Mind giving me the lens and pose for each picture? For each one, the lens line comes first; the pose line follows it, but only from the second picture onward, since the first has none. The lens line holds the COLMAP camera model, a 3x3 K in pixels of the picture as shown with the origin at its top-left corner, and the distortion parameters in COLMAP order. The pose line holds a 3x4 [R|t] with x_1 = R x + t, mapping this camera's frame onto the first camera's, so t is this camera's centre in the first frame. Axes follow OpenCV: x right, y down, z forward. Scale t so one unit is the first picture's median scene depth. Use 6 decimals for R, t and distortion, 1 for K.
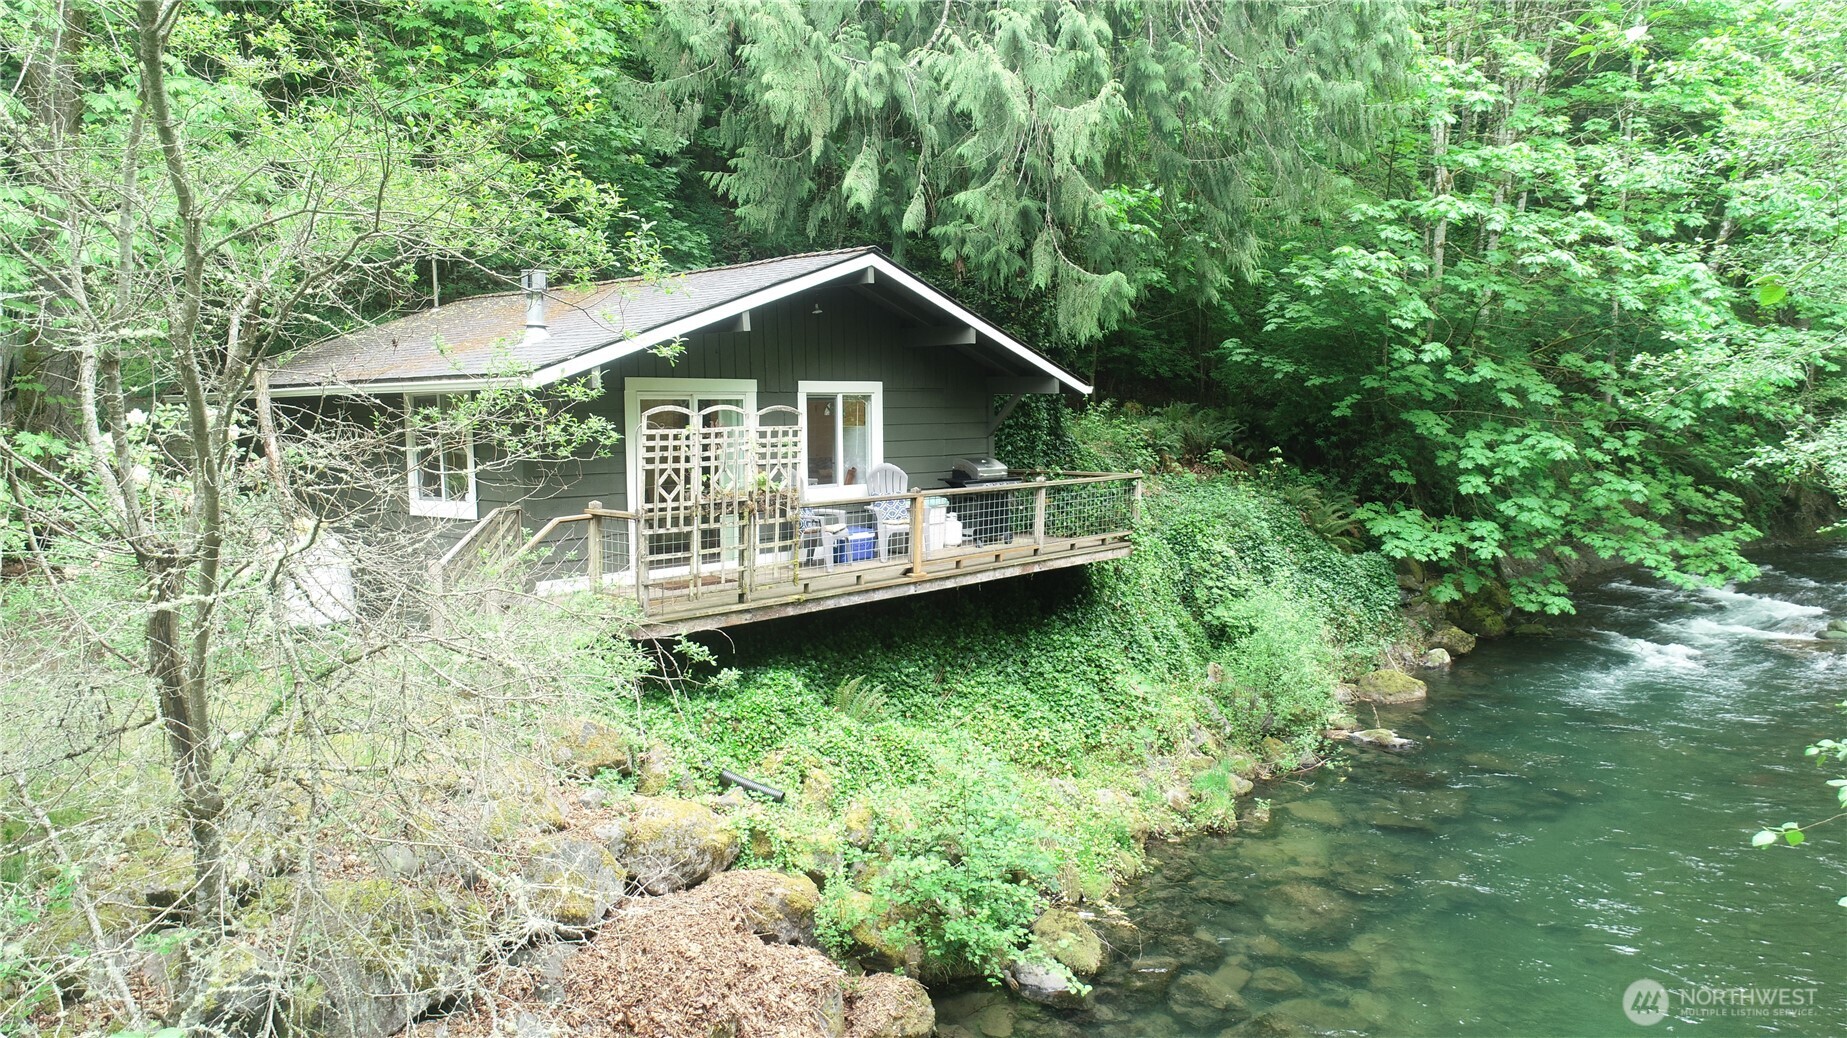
lens RADIAL K [[1234.6, 0, 923.3], [0, 1234.6, 517.3], [0, 0, 1]] dist [-0.000075, 0.000002]
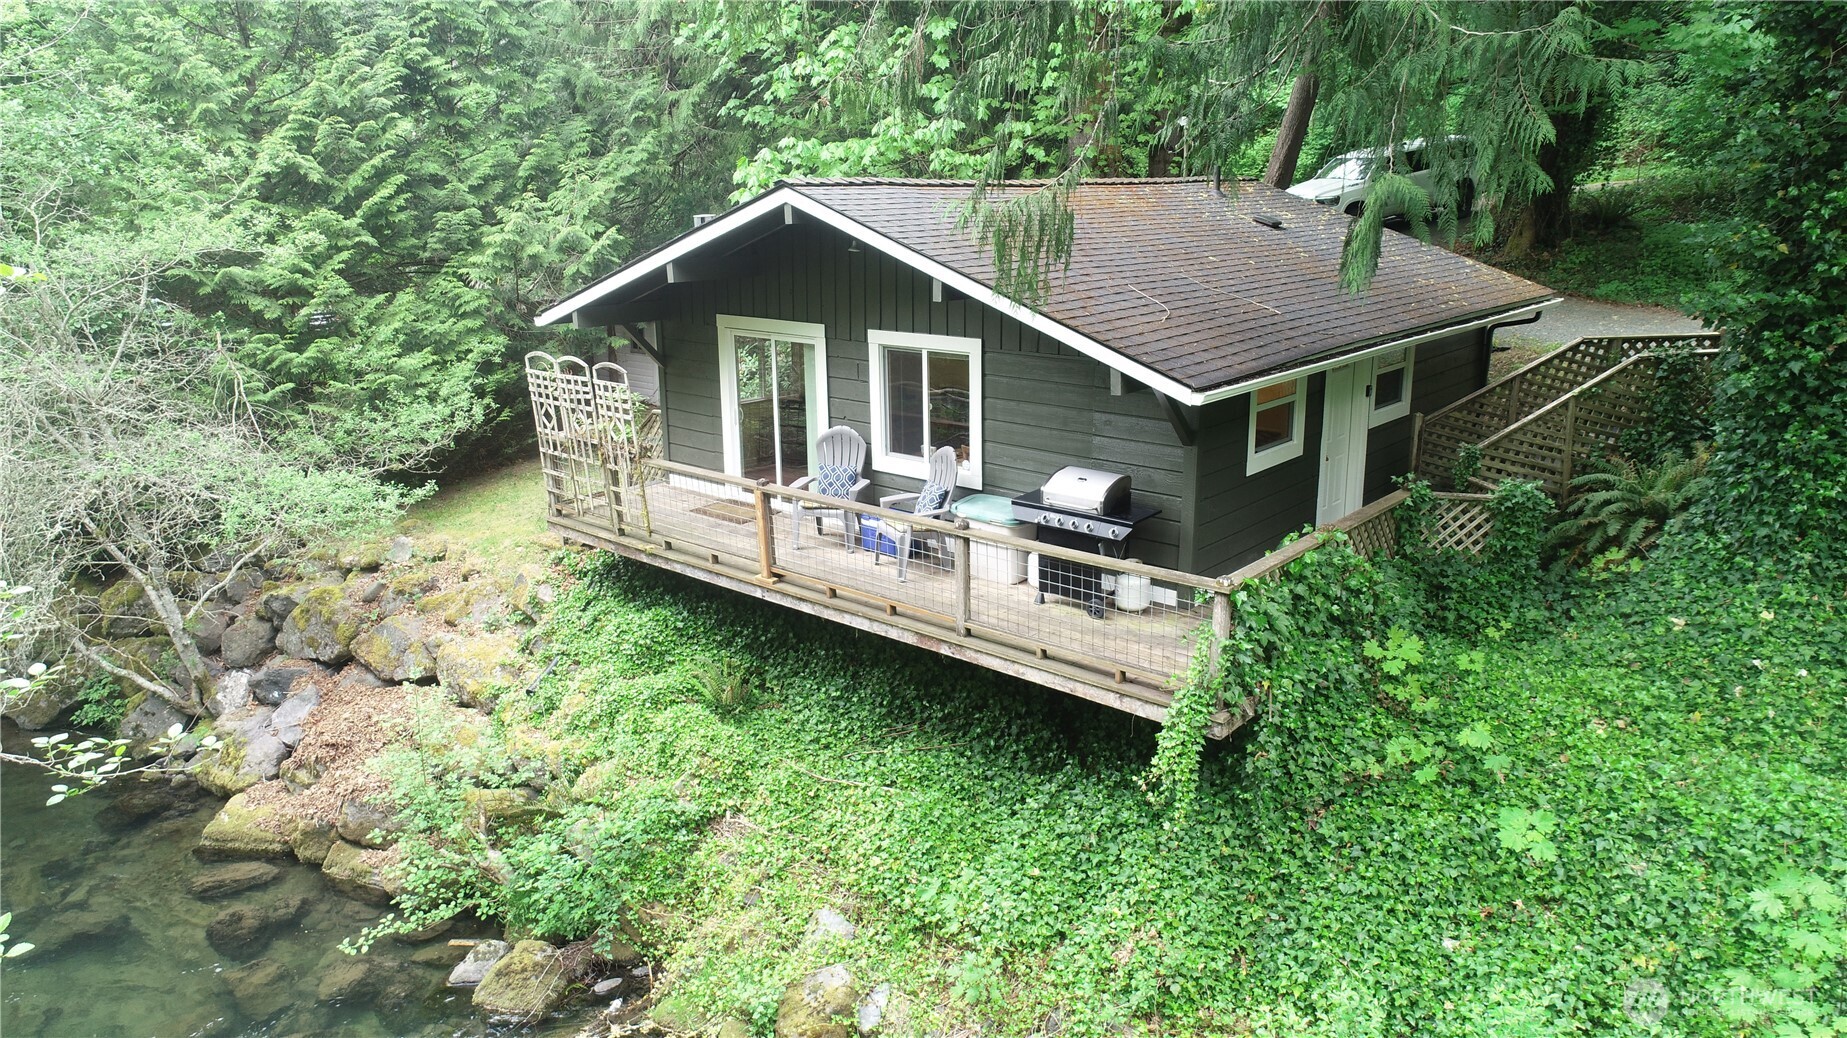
lens RADIAL K [[1234.6, 0, 924.3], [0, 1234.6, 522.1], [0, 0, 1]] dist [-0.000075, 0.000002]
pose [[0.002281, 0.263489, -0.964660, 0.796846], [-0.084048, 0.961299, 0.262373, -0.220861], [0.996459, 0.080479, 0.024338, 1.078391]]
